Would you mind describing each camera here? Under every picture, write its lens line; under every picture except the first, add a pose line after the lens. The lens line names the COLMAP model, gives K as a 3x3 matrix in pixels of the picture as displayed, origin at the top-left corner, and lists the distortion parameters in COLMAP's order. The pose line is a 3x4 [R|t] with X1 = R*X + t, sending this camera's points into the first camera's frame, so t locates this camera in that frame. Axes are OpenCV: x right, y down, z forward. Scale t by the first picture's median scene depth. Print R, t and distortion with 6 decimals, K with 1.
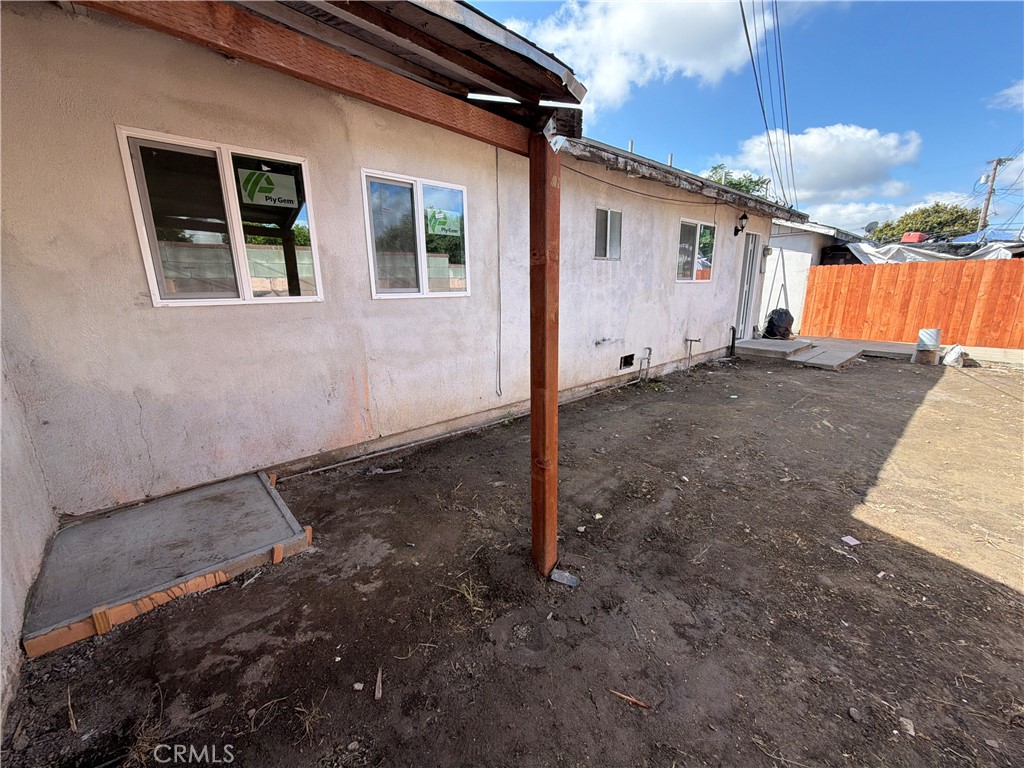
lens RADIAL K [[409.1, 0, 514.1], [0, 409.1, 385.4], [0, 0, 1]] dist [-0.000005, -0.000113]
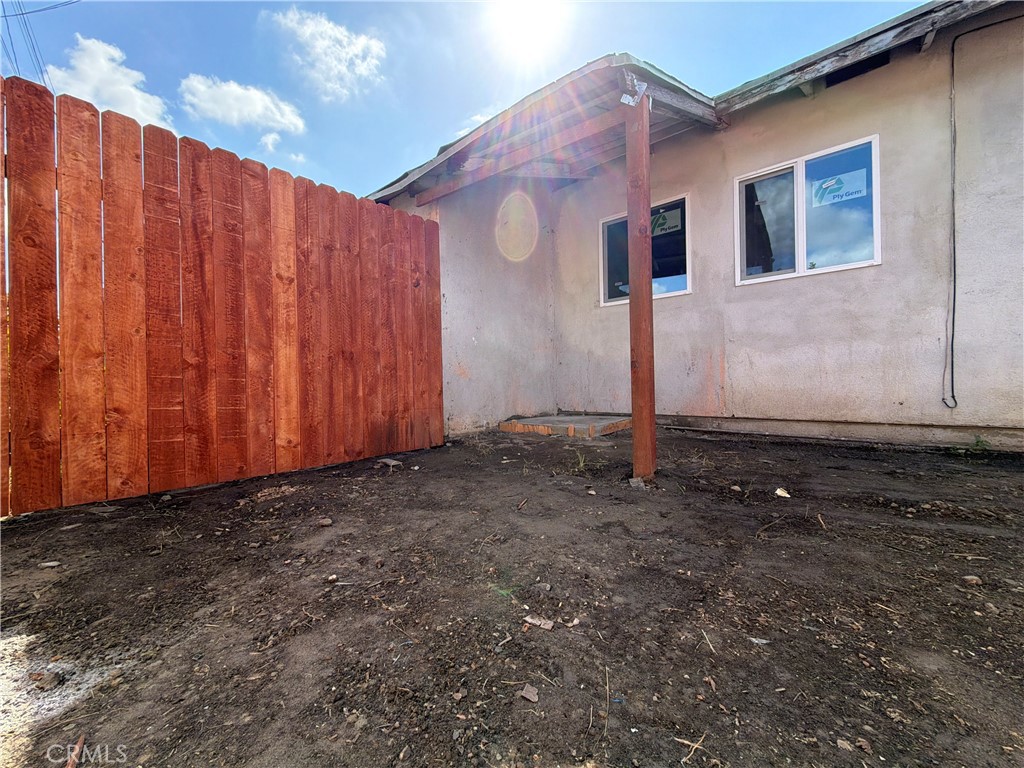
lens RADIAL K [[409.1, 0, 514.1], [0, 409.1, 385.4], [0, 0, 1]] dist [-0.000005, -0.000113]
pose [[0.133515, 0.016227, -0.990914, 0.675940], [-0.214067, 0.976735, -0.012849, 0.194571], [0.967651, 0.213837, 0.133882, 0.325340]]
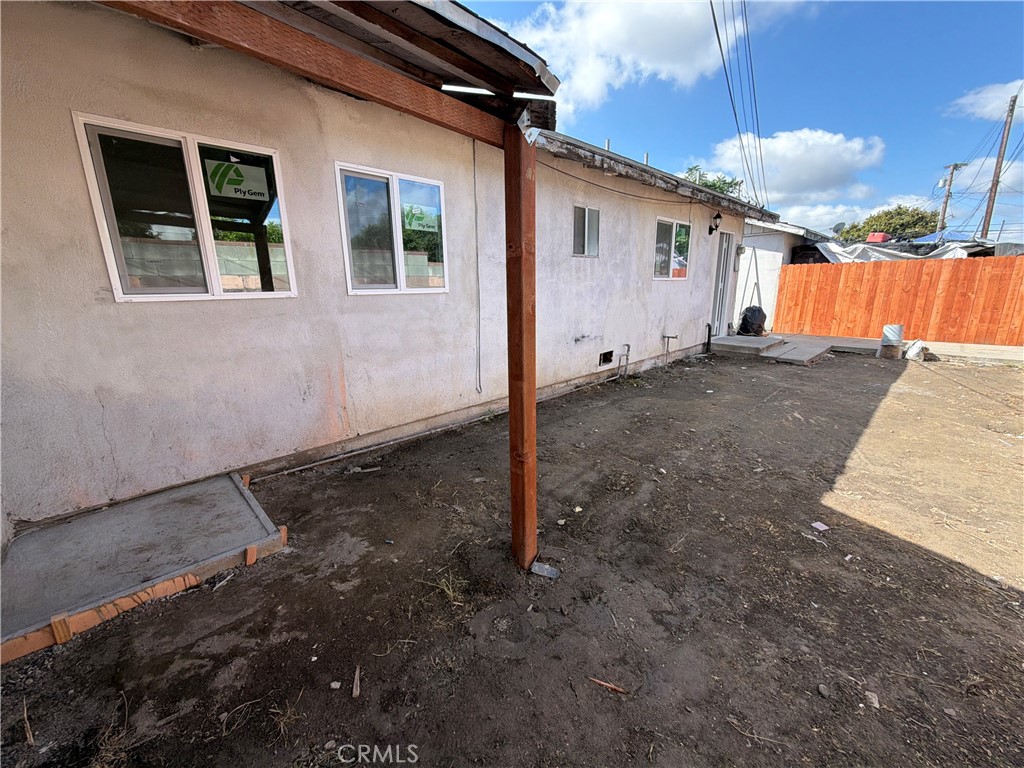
lens RADIAL K [[409.1, 0, 514.1], [0, 409.1, 385.4], [0, 0, 1]] dist [-0.000005, -0.000113]
pose [[0.998958, -0.011271, 0.044223, 0.005704], [0.011236, 0.999936, 0.001031, 0.009581], [-0.044232, -0.000533, 0.999021, 0.000408]]
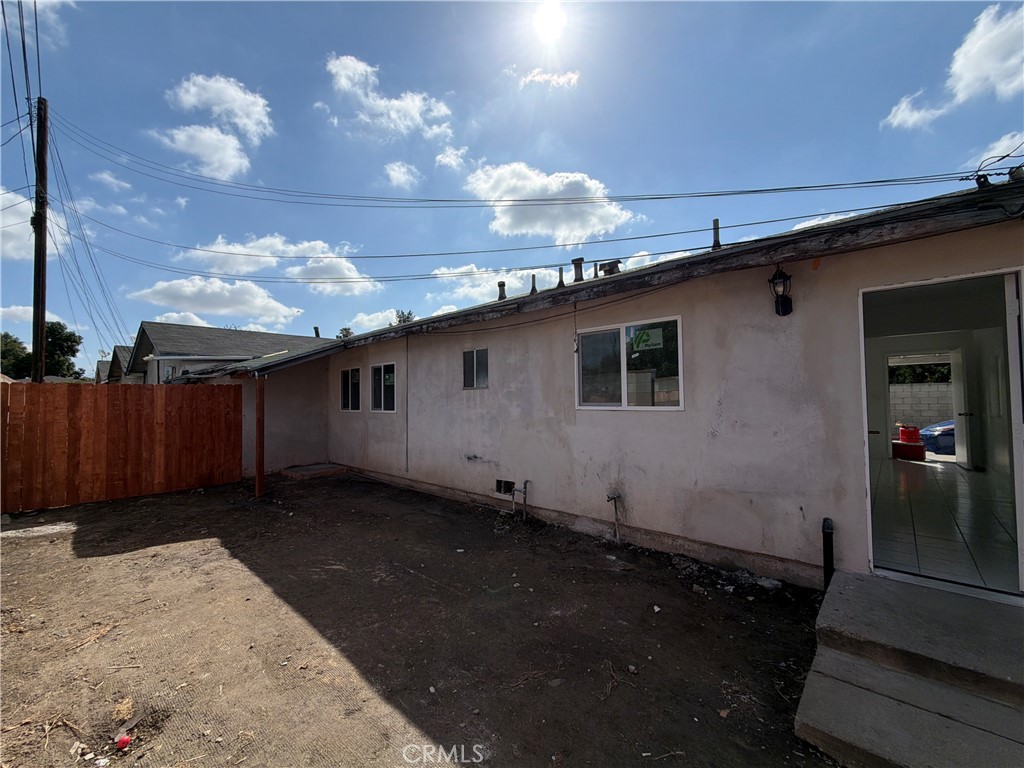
lens RADIAL K [[413.6, 0, 513.0], [0, 413.6, 386.3], [0, 0, 1]] dist [0.000454, 0.000061]
pose [[0.098667, -0.013774, -0.995025, 2.271695], [-0.220272, 0.974798, -0.035336, -0.471463], [0.970436, 0.222662, 0.093146, 1.579636]]
